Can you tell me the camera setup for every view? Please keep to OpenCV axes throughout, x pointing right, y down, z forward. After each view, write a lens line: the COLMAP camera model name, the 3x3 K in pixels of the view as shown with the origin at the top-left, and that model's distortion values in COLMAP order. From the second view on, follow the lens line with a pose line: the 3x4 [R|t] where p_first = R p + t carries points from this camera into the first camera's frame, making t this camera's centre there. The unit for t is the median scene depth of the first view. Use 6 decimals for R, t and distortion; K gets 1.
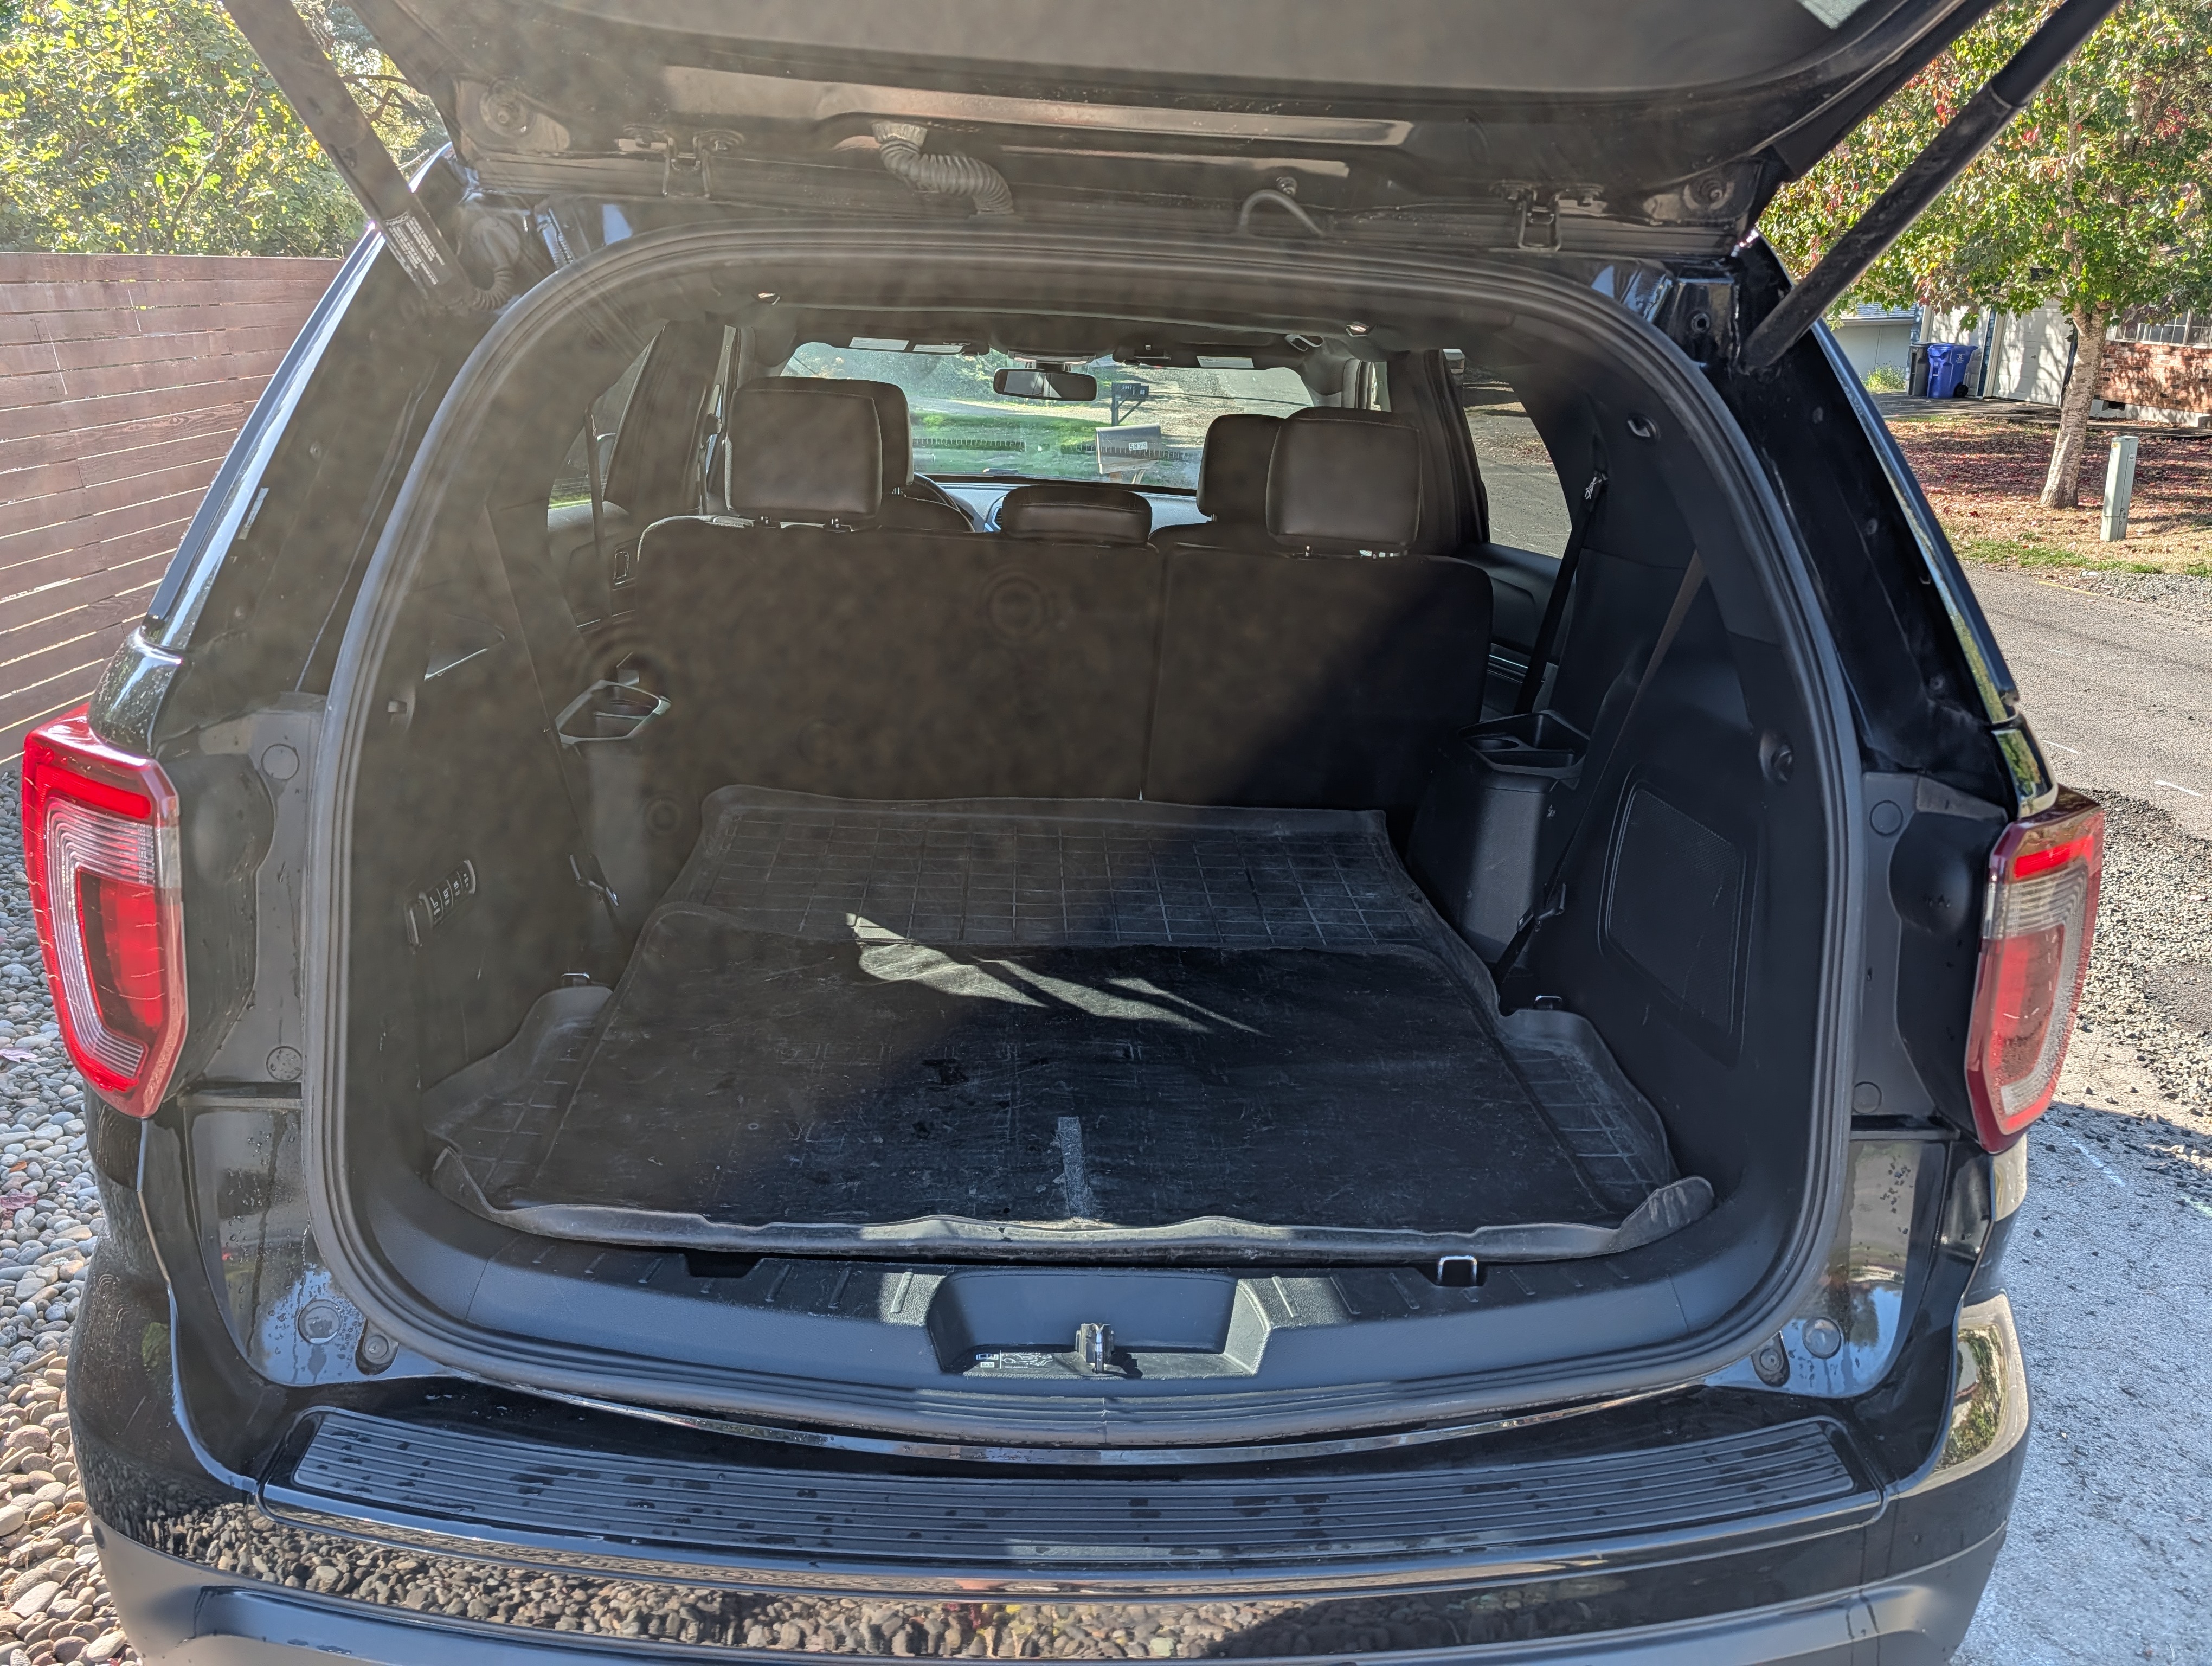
lens RADIAL K [[1523.4, 0, 1106.0], [0, 1523.4, 833.0], [0, 0, 1]] dist [0.003148, -0.012342]
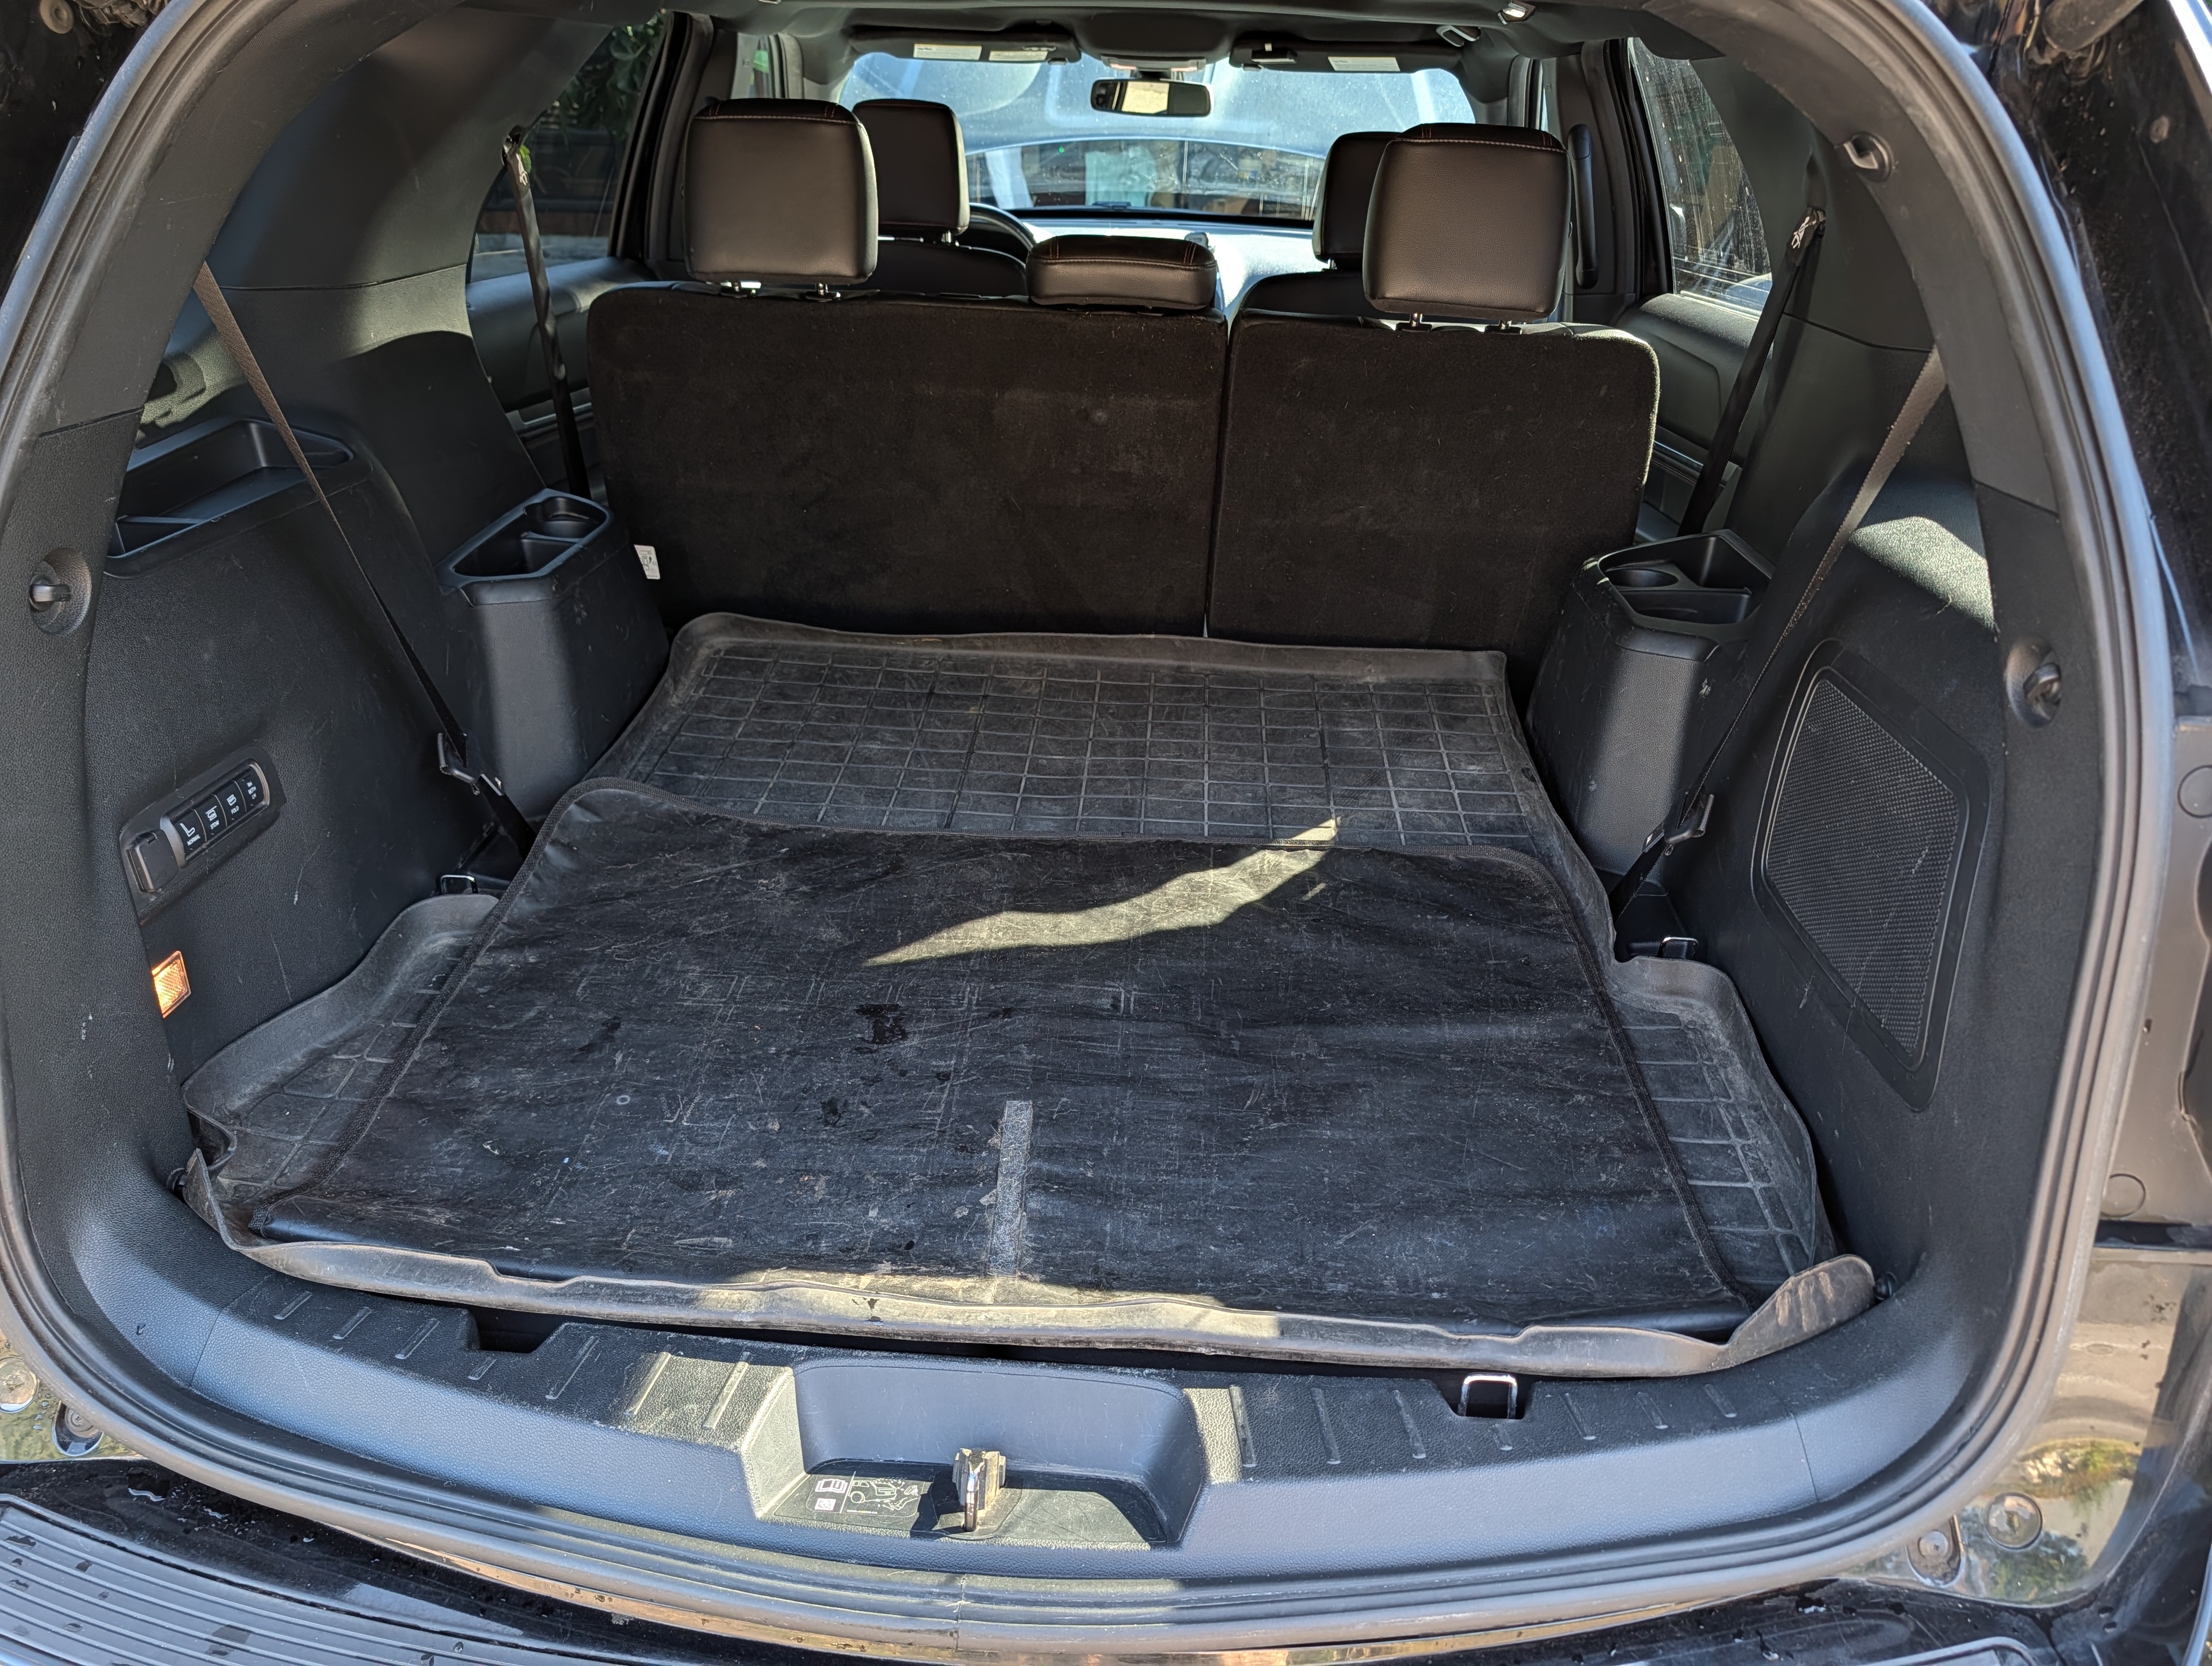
lens RADIAL K [[1541.1, 0, 1106.0], [0, 1541.1, 833.0], [0, 0, 1]] dist [-0.003091, 0.004135]
pose [[0.993445, 0.029207, -0.110518, 0.097934], [-0.011194, 0.987019, 0.160215, -0.072519], [0.113763, -0.157928, 0.980876, 0.241771]]
